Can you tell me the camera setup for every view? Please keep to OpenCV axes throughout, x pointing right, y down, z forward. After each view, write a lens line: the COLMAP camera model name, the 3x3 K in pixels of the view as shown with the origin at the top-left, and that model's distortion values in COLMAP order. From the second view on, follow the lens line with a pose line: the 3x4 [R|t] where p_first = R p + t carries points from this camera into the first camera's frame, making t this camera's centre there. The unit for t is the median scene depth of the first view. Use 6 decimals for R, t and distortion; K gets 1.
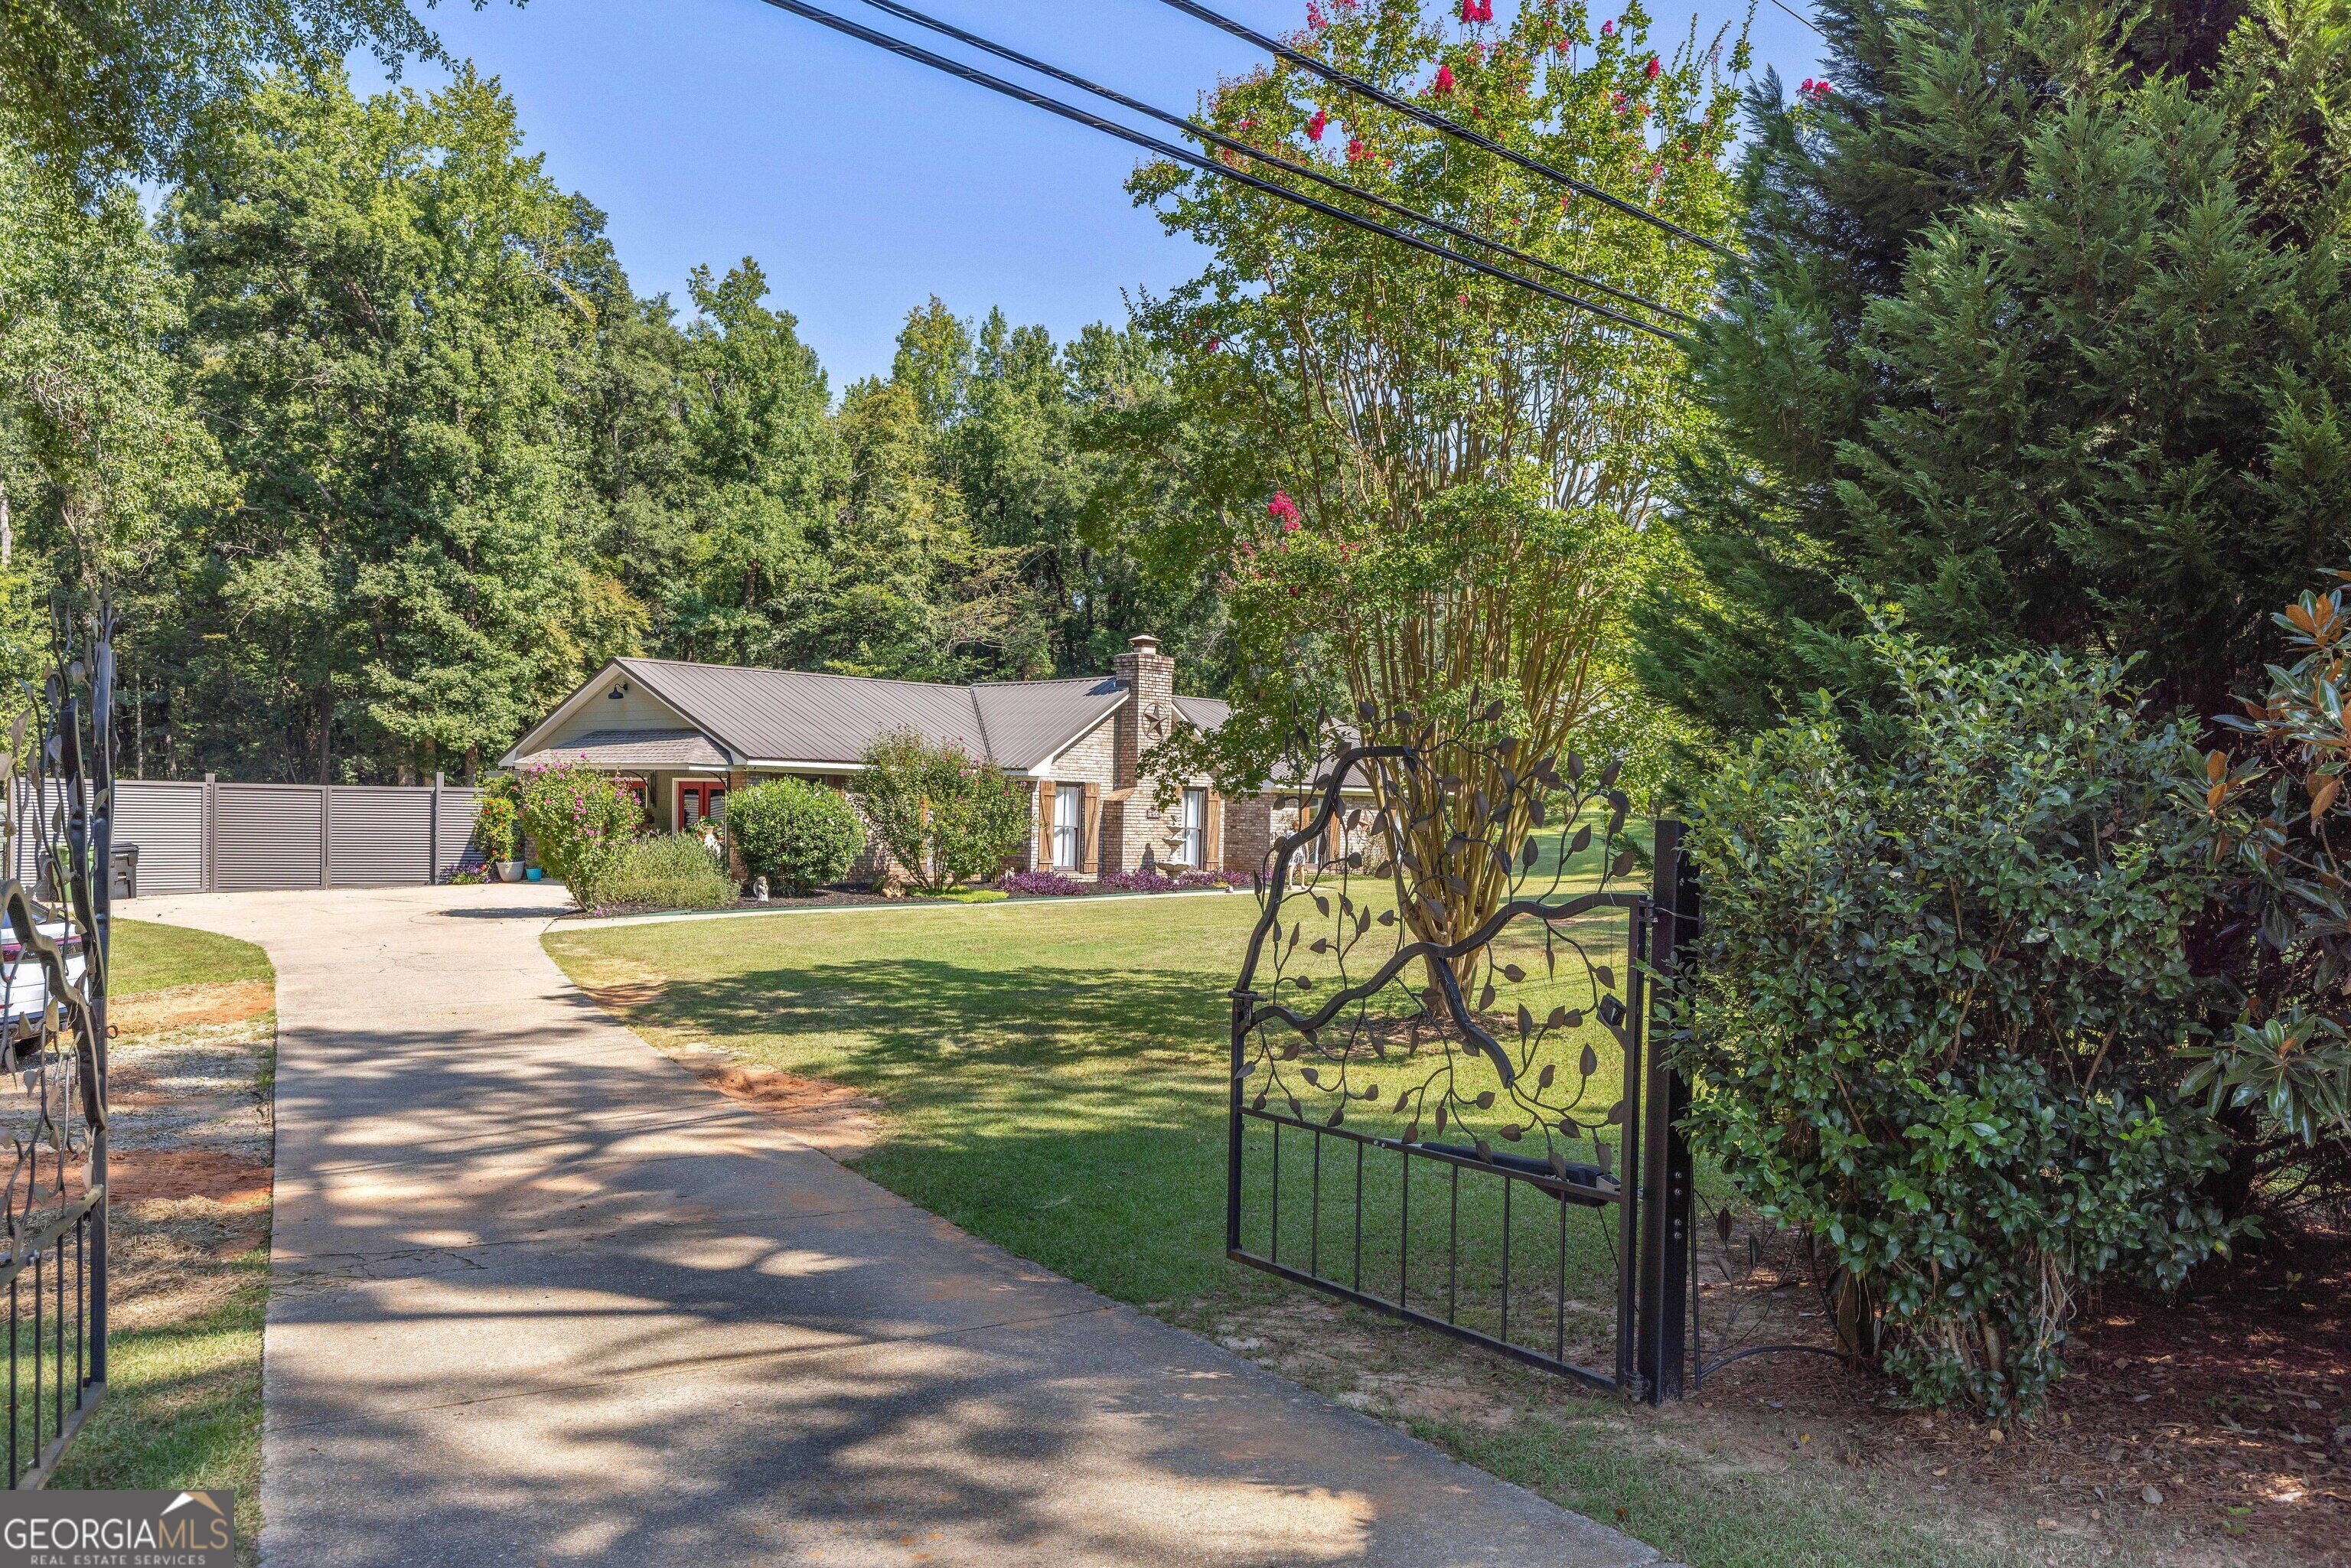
lens RADIAL K [[1890.7, 0, 1189.0], [0, 1890.7, 863.1], [0, 0, 1]] dist [0.005834, 0.000948]
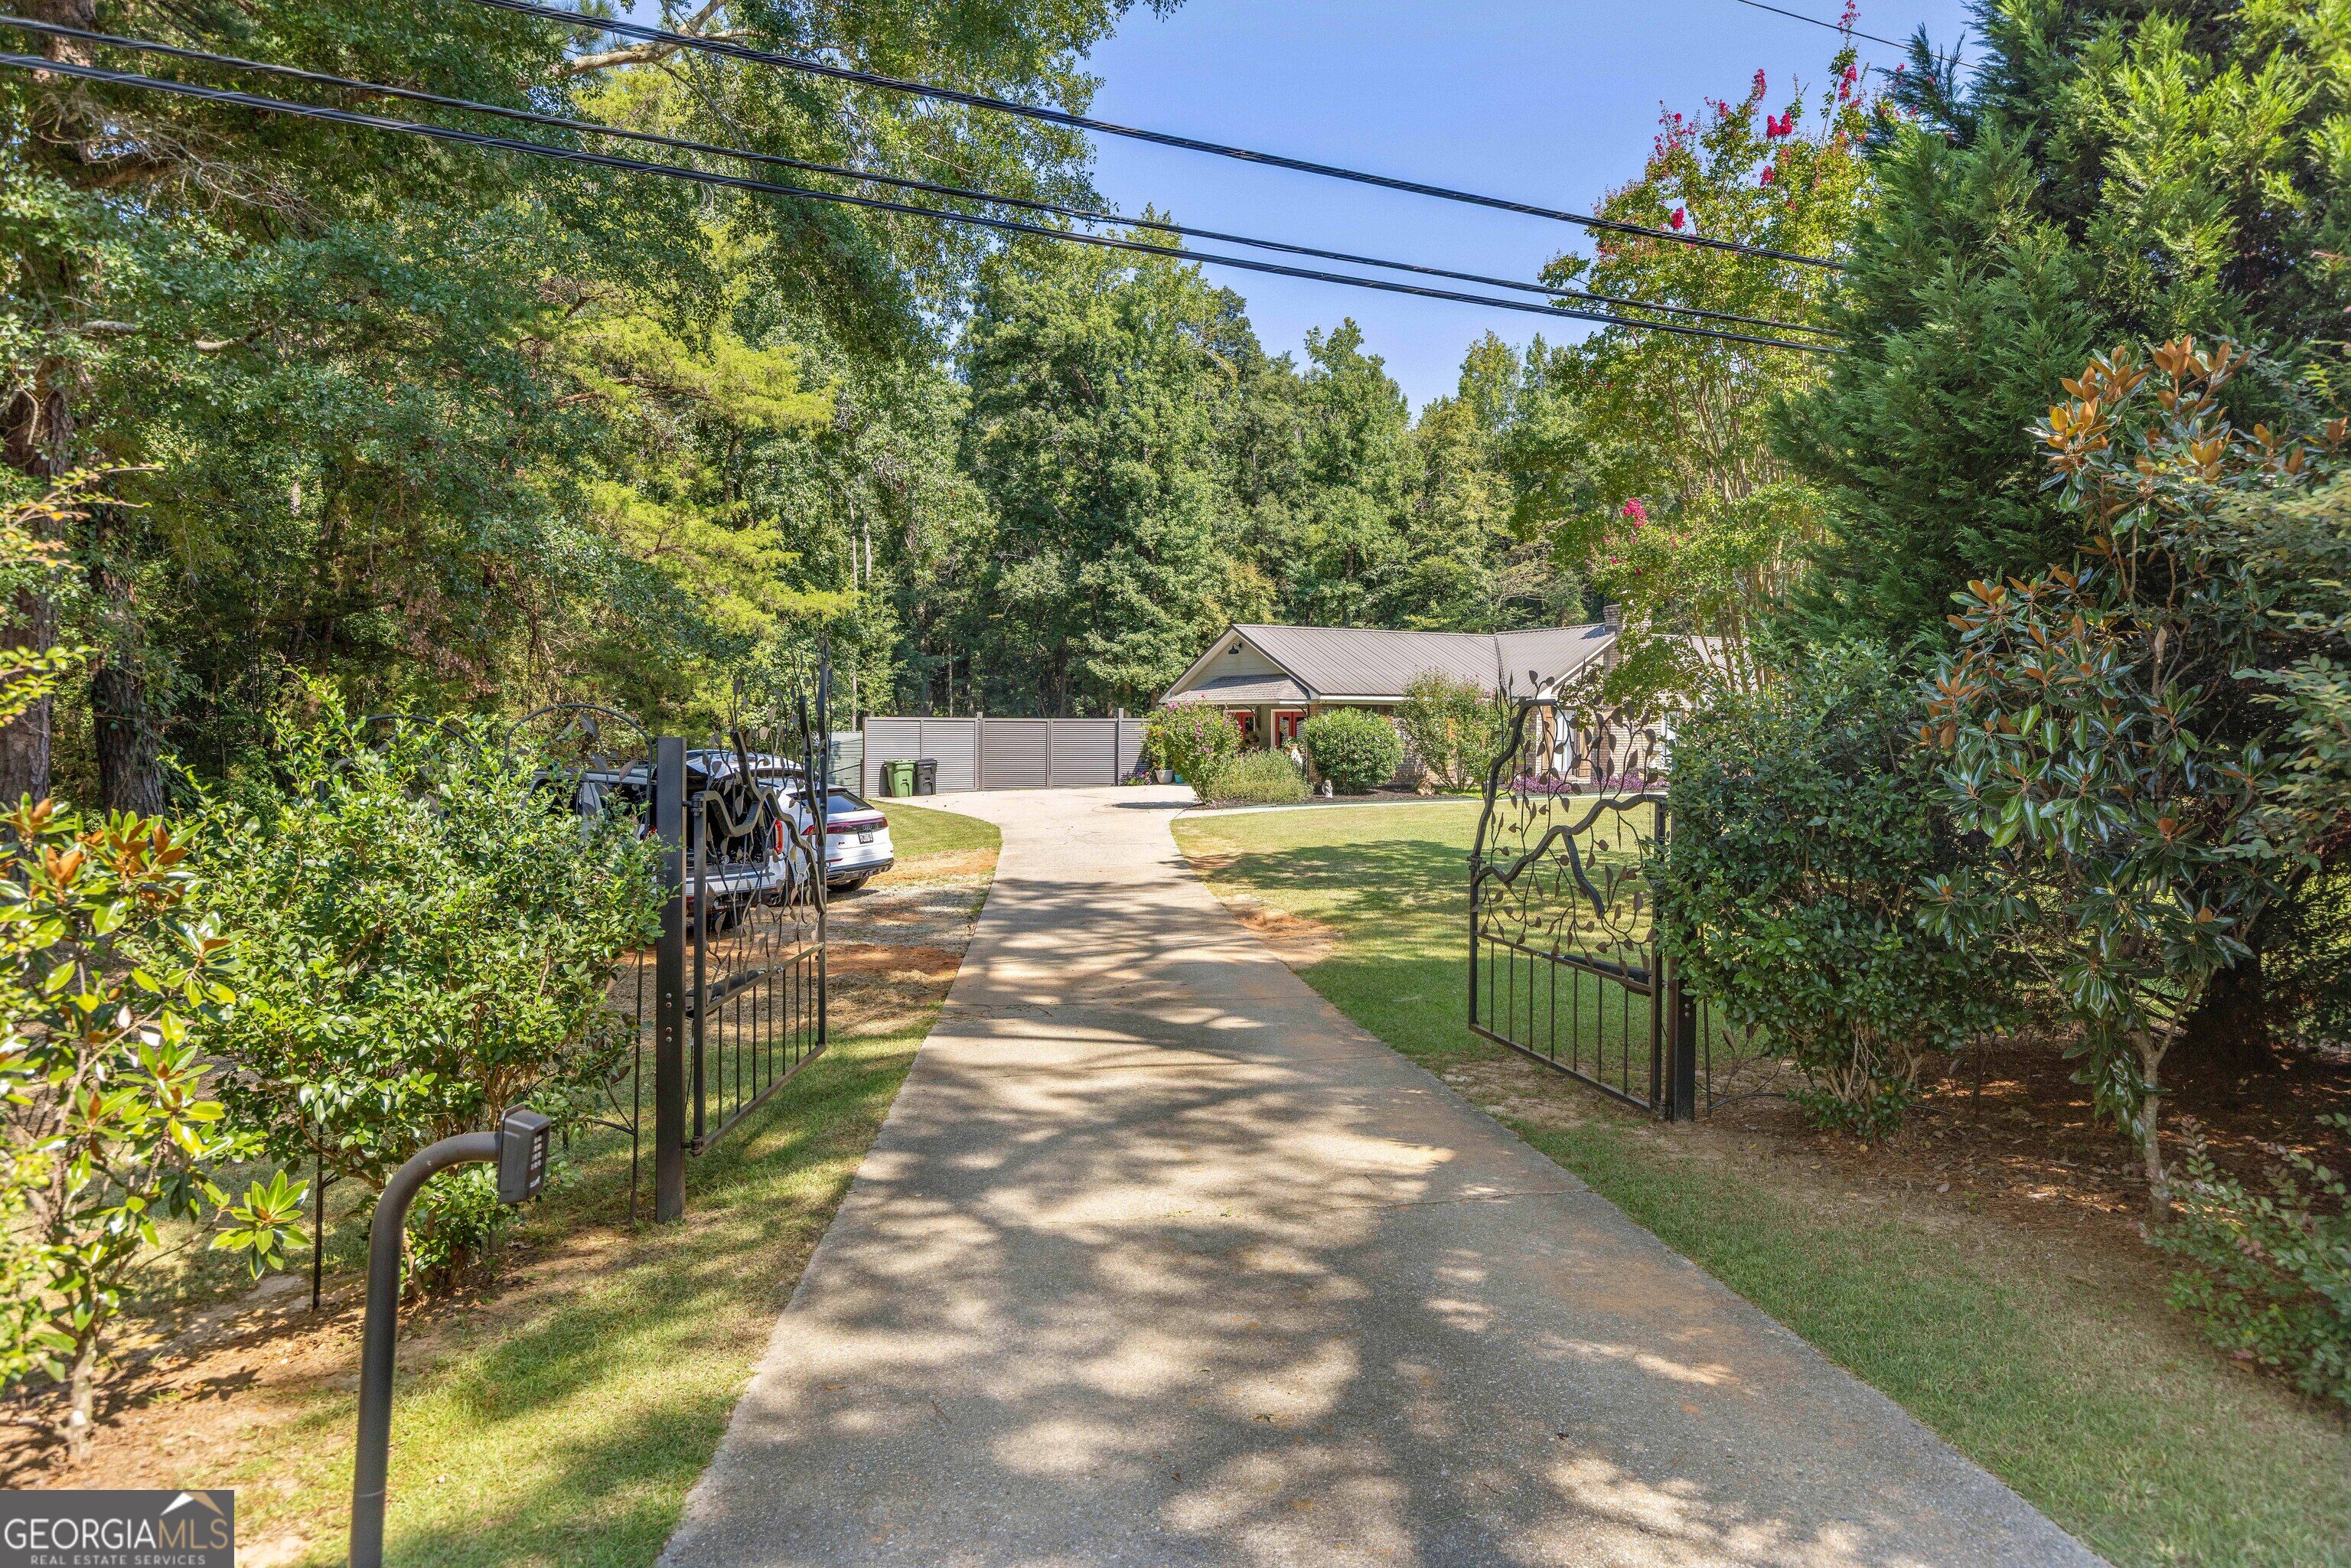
lens RADIAL K [[1478.6, 0, 1174.7], [0, 1478.6, 744.0], [0, 0, 1]] dist [0.022582, -0.001278]
pose [[0.934889, -0.010498, -0.354785, 0.026769], [0.004763, 0.999844, -0.017035, -0.000614], [0.354908, 0.014236, 0.934793, -0.026347]]
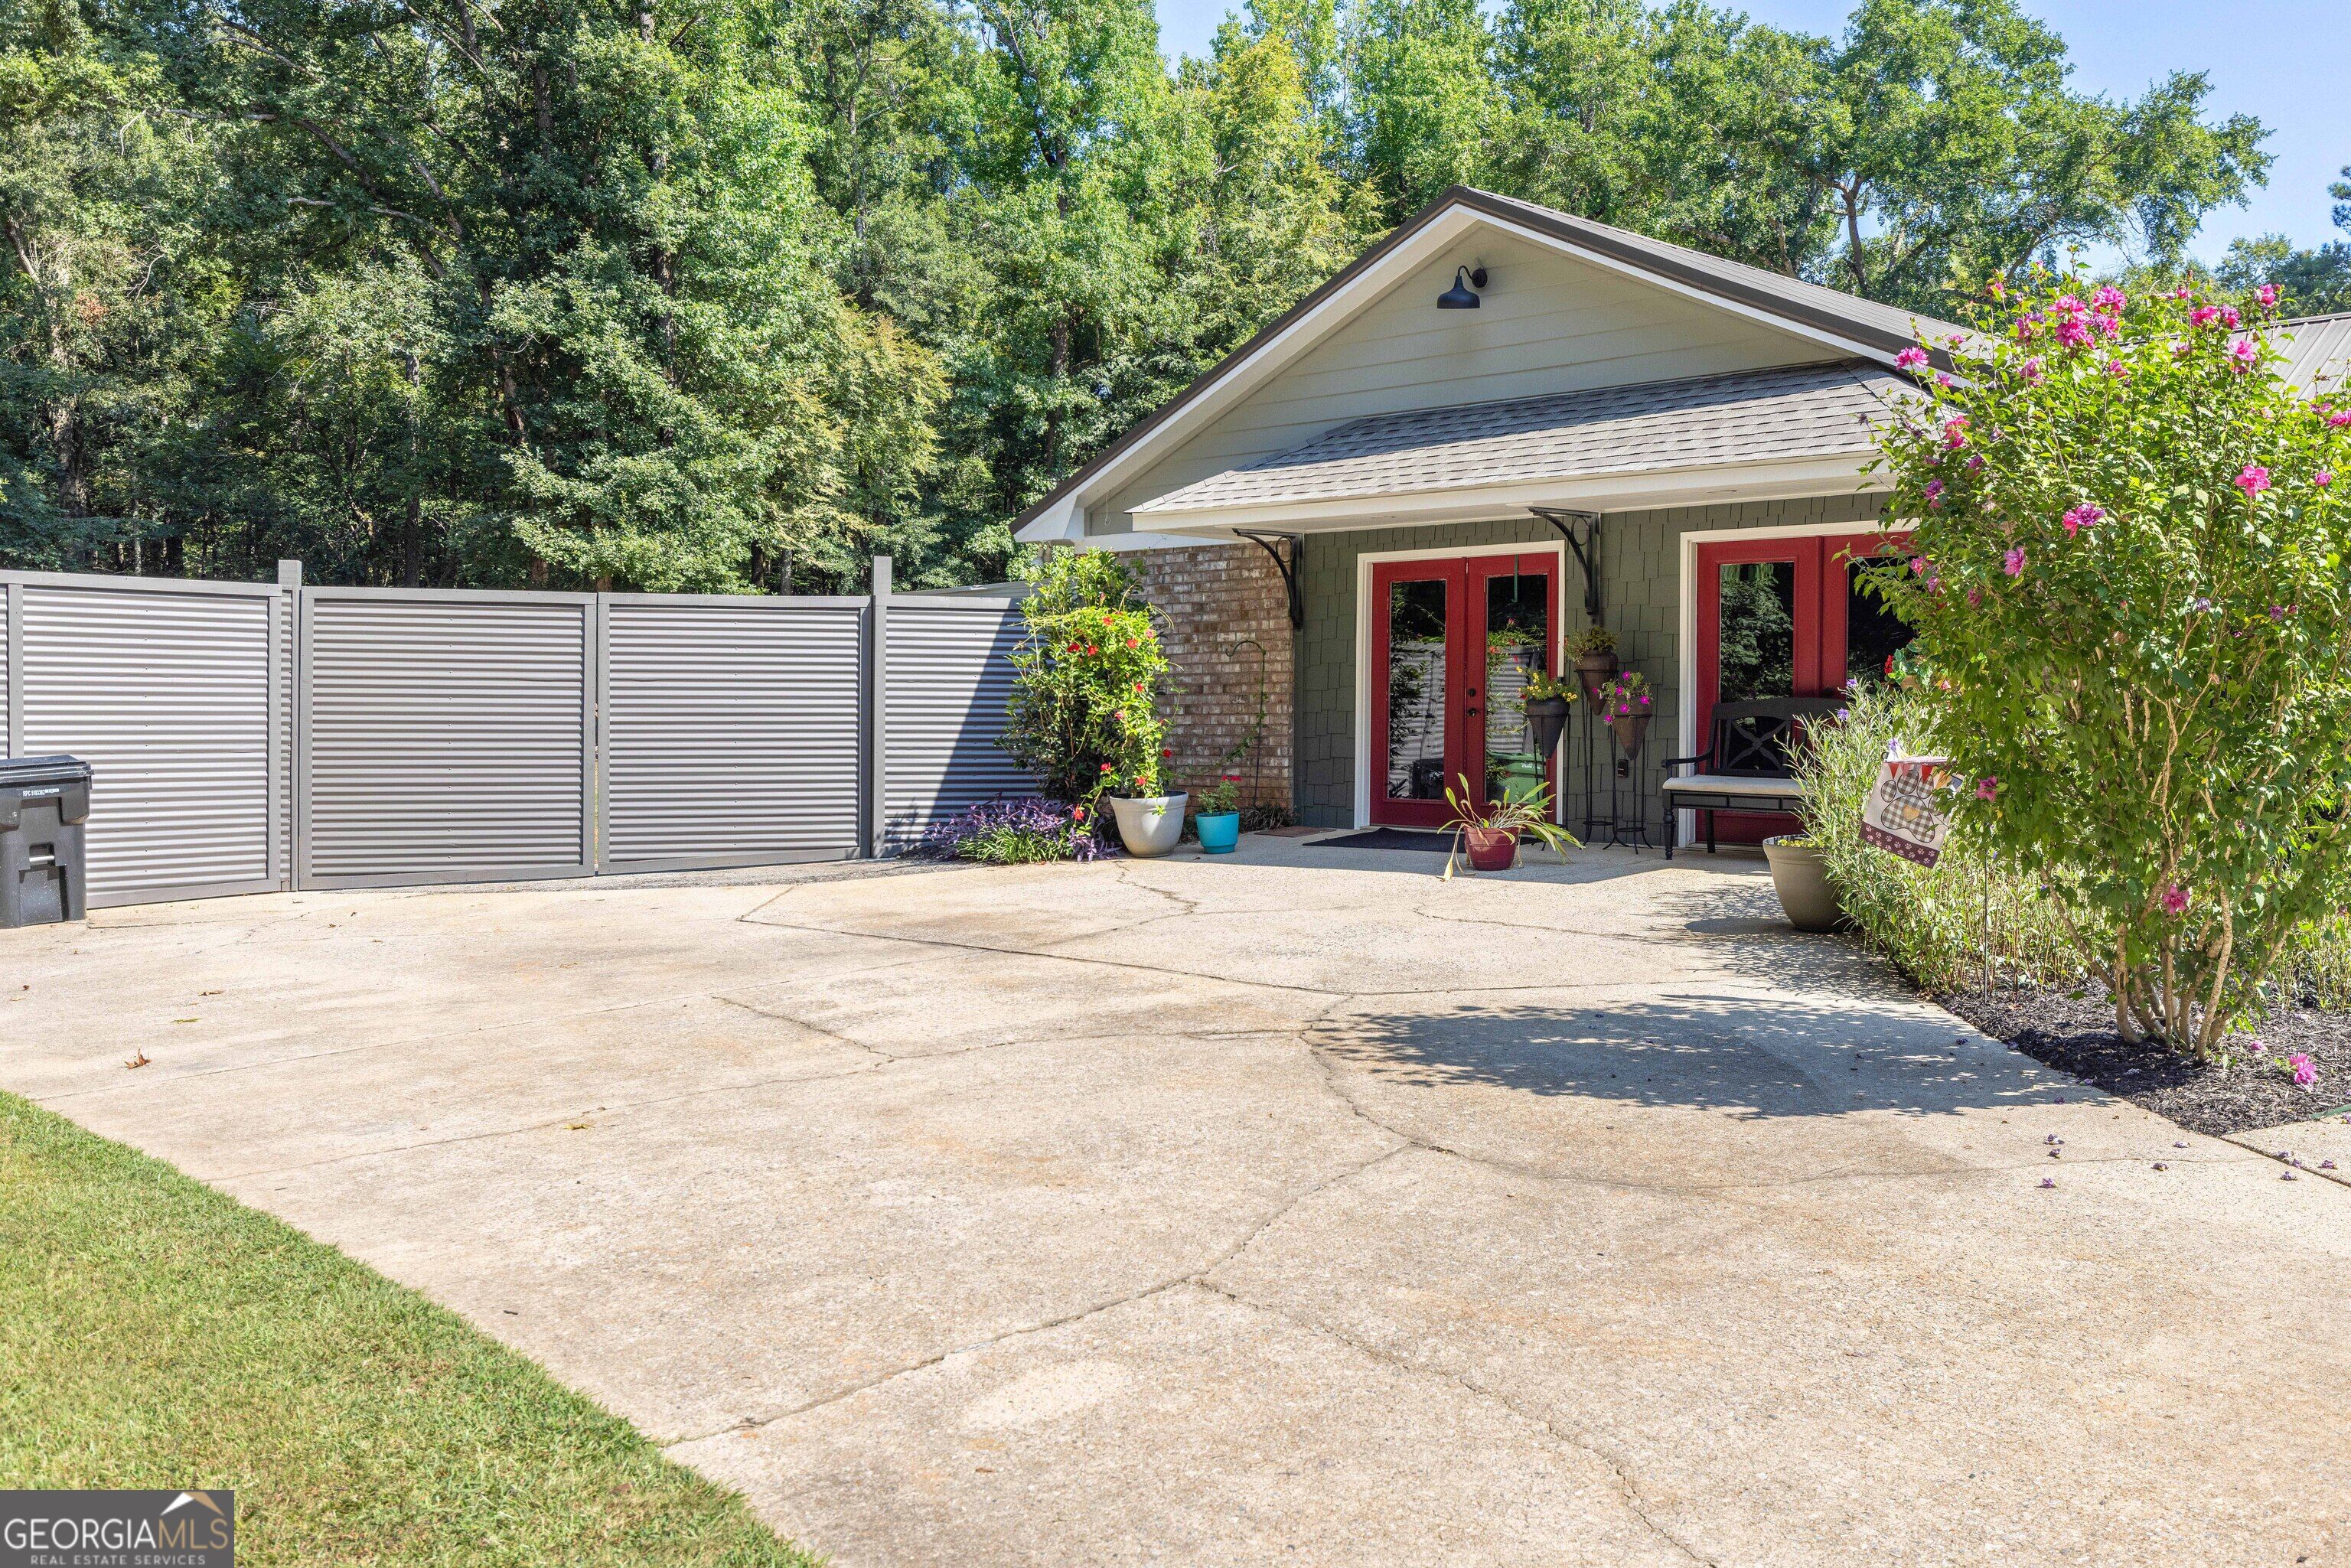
lens RADIAL K [[2092.6, 0, 1173.9], [0, 2092.6, 721.2], [0, 0, 1]] dist [-0.005568, 0.017045]
pose [[0.998494, -0.016580, -0.052290, -0.191257], [0.015454, 0.999641, -0.021872, -0.003294], [0.052634, 0.021031, 0.998392, 0.356547]]
